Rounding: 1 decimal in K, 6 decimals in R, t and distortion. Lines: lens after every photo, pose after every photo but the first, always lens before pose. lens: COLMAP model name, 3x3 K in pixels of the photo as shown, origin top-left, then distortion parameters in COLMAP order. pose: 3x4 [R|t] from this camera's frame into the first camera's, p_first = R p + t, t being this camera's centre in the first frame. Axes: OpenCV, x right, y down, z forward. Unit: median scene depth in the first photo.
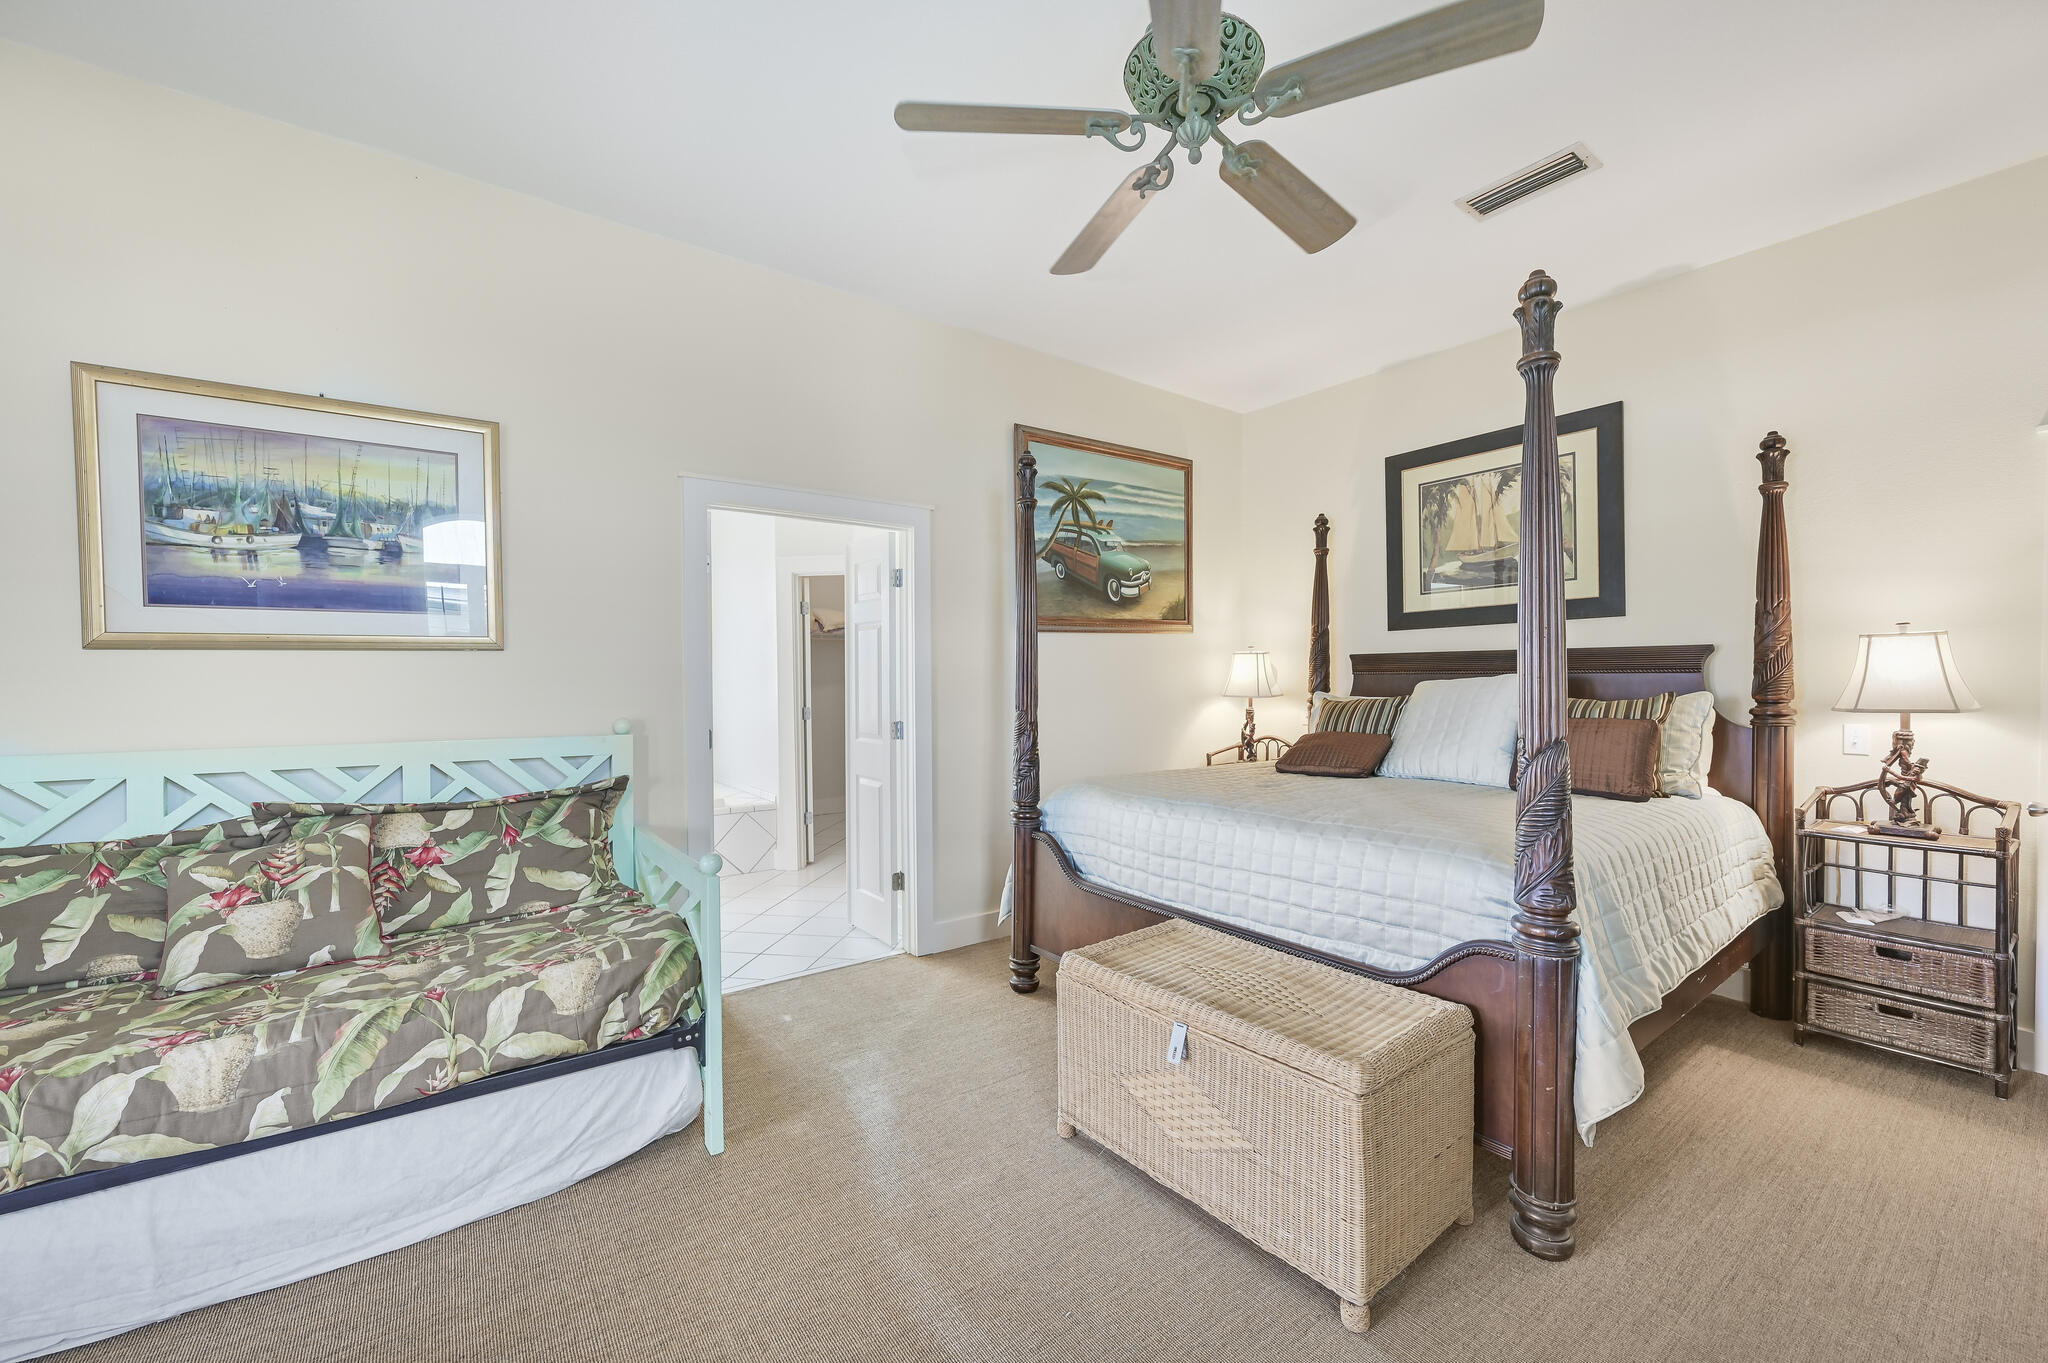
lens RADIAL K [[826.4, 0, 1031.6], [0, 826.4, 681.2], [0, 0, 1]] dist [-0.002390, 0.000704]
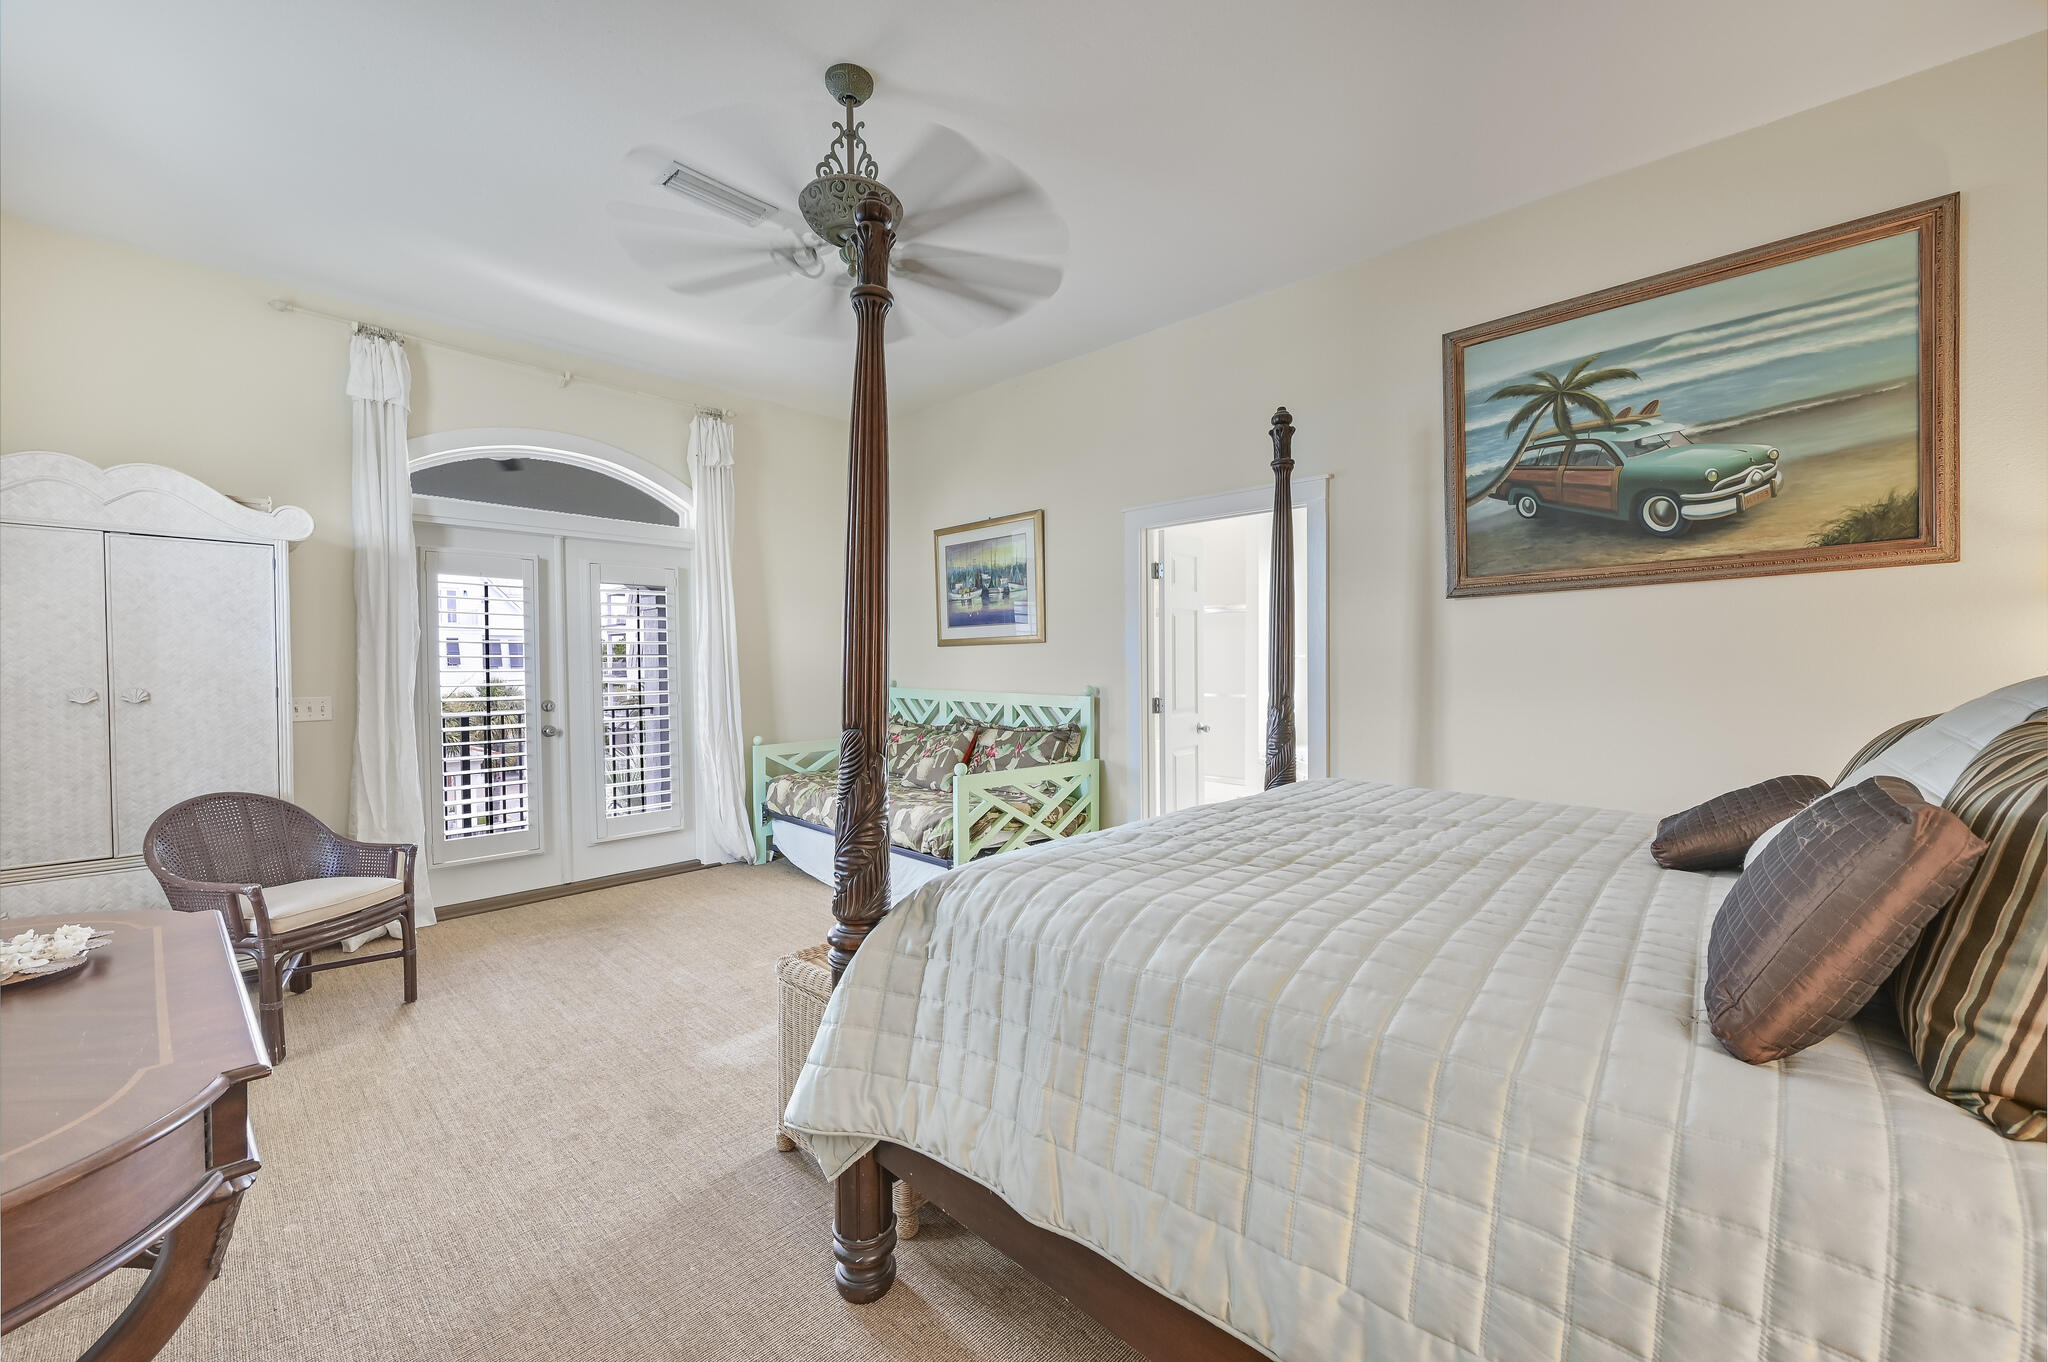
lens RADIAL K [[826.4, 0, 1030.5], [0, 826.4, 676.5], [0, 0, 1]] dist [-0.002390, 0.000704]
pose [[0.140613, 0.016627, -0.989925, 0.685538], [-0.007423, 0.999849, 0.015739, 0.003950], [0.990037, 0.005135, 0.140715, 0.485017]]
